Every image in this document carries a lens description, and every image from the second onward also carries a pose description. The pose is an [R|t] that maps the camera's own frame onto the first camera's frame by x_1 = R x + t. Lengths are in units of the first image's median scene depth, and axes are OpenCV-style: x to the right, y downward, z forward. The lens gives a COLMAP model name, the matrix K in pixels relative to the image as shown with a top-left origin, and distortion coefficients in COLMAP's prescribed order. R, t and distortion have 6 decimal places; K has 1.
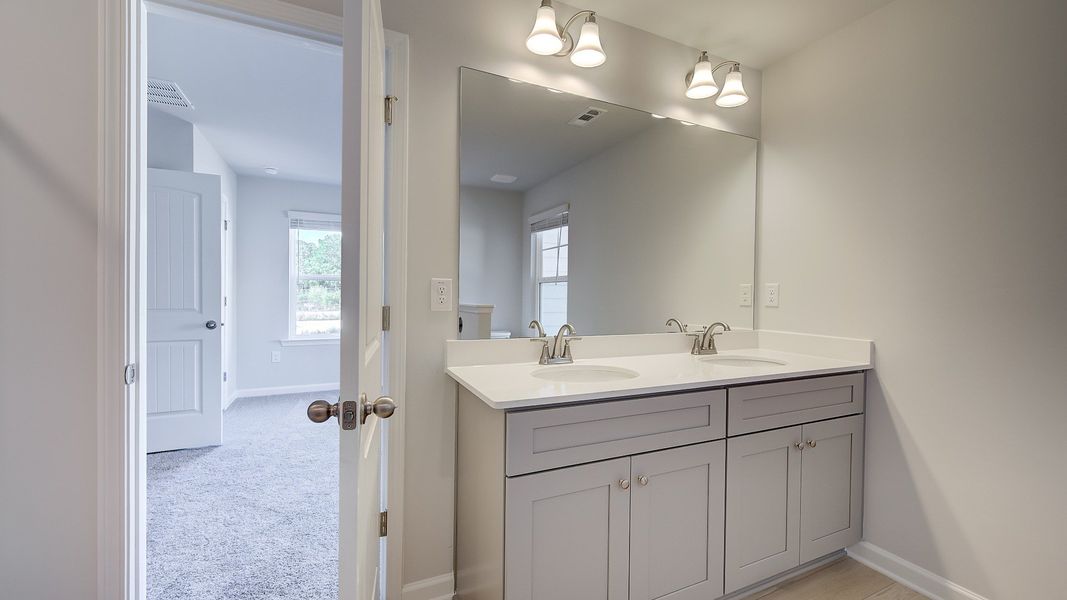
lens RADIAL K [[428.4, 0, 540.8], [0, 428.4, 299.2], [0, 0, 1]] dist [0.003689, -0.000025]
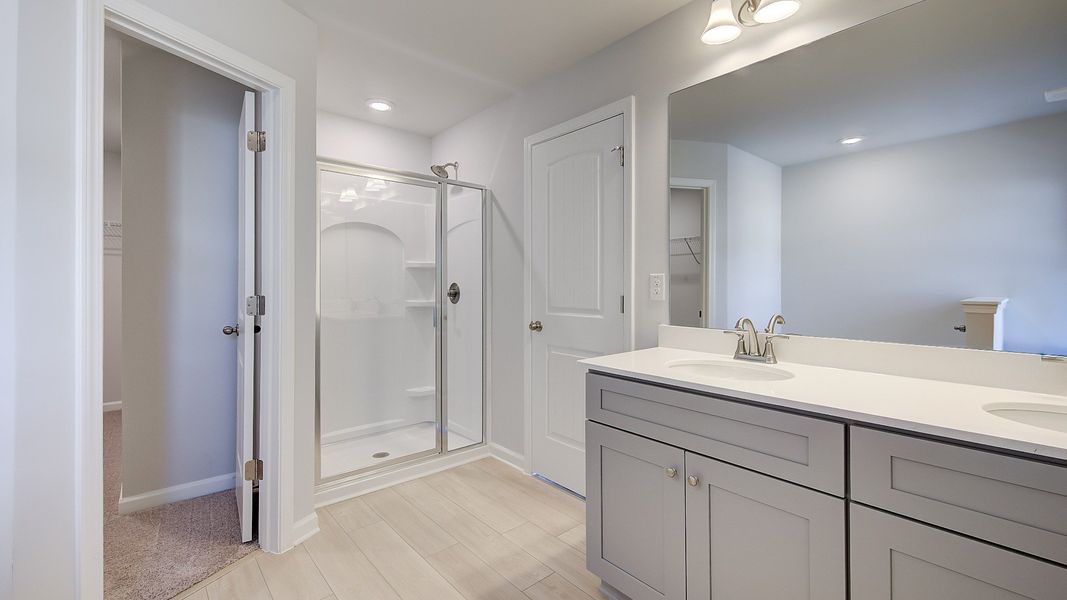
lens RADIAL K [[430.4, 0, 534.6], [0, 430.4, 295.0], [0, 0, 1]] dist [0.002998, 0.000014]
pose [[0.262495, 0.006753, -0.964910, 0.869097], [-0.004183, 0.999974, 0.005860, 0.006773], [0.964924, 0.002498, 0.262517, 0.334871]]
